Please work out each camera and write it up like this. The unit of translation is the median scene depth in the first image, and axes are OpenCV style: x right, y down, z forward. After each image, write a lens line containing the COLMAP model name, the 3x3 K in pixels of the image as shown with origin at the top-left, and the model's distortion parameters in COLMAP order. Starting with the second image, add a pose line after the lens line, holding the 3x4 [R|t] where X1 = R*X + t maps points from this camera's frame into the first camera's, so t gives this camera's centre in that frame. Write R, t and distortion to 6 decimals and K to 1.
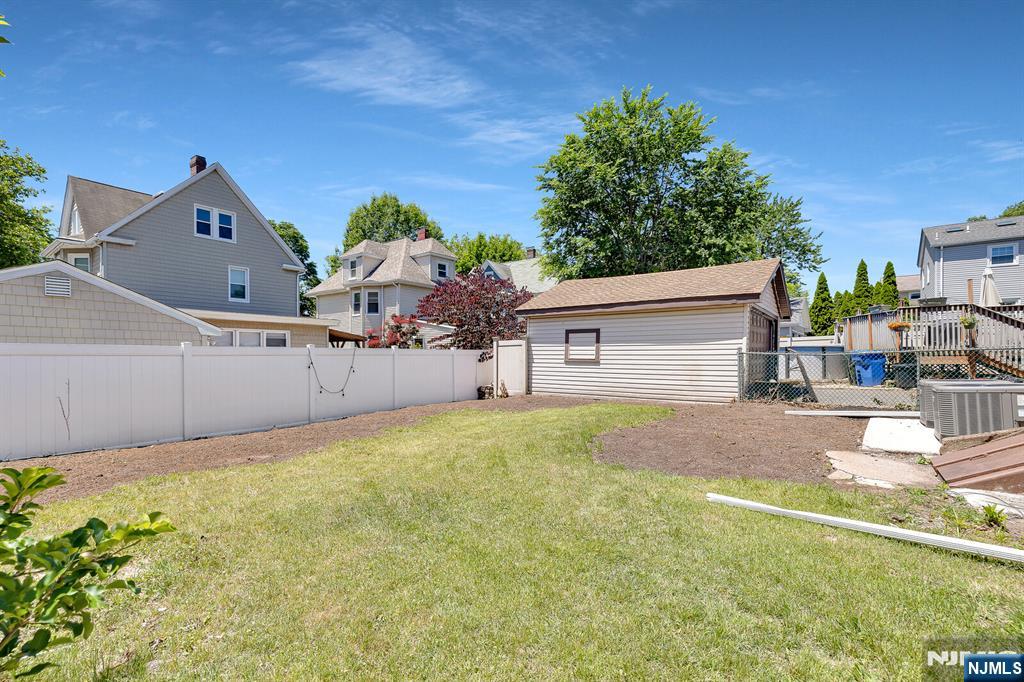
lens RADIAL K [[448.8, 0, 509.9], [0, 448.8, 358.8], [0, 0, 1]] dist [0.001183, 0.000509]
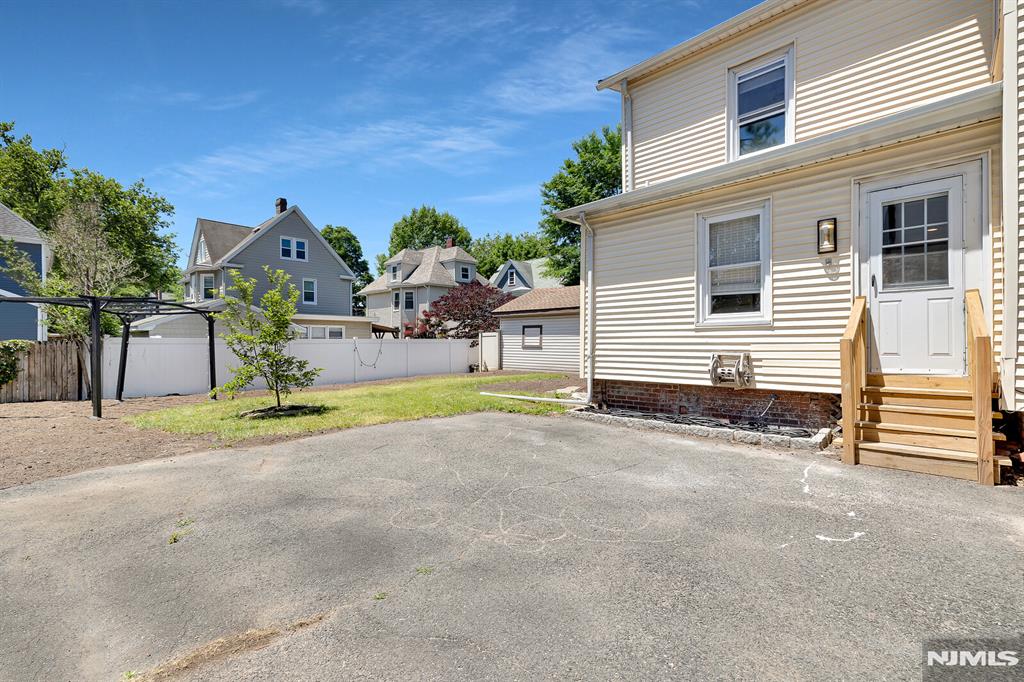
lens RADIAL K [[451.3, 0, 512.0], [0, 451.3, 341.0], [0, 0, 1]] dist [0.001205, 0.000020]
pose [[0.994640, -0.002504, -0.103366, 0.158874], [0.001462, 0.999947, -0.010150, 0.000679], [0.103386, 0.009944, 0.994592, -0.316367]]
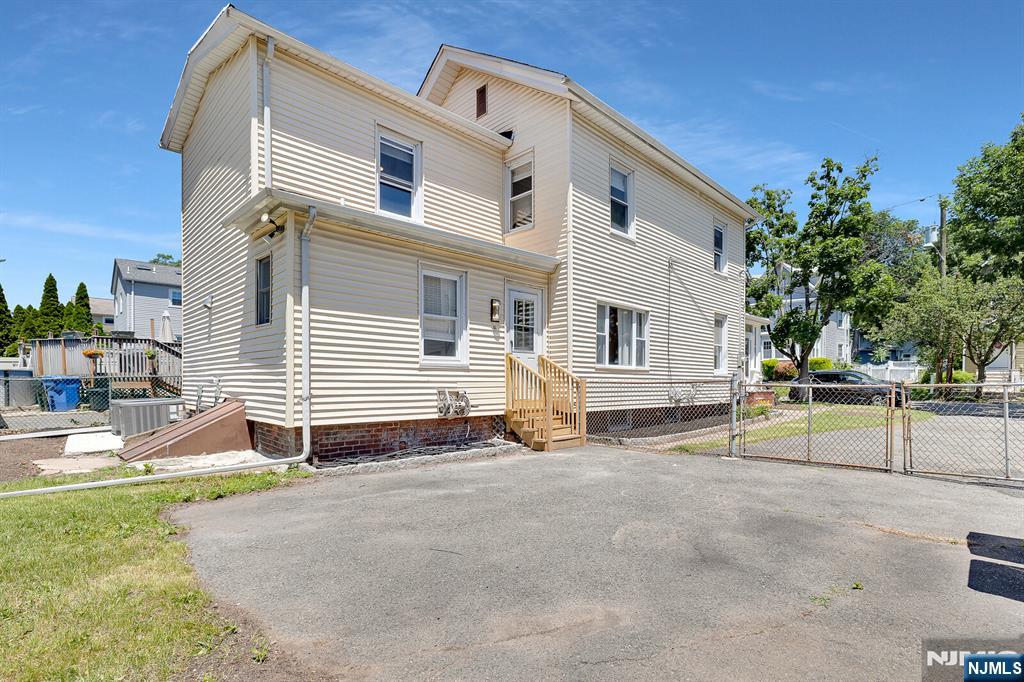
lens RADIAL K [[479.9, 0, 533.1], [0, 479.9, 385.1], [0, 0, 1]] dist [-0.000411, -0.000258]
pose [[0.113651, -0.002500, 0.993518, -0.101521], [0.001641, 0.999996, 0.002328, 0.001388], [-0.993519, 0.001366, 0.113654, -0.115302]]
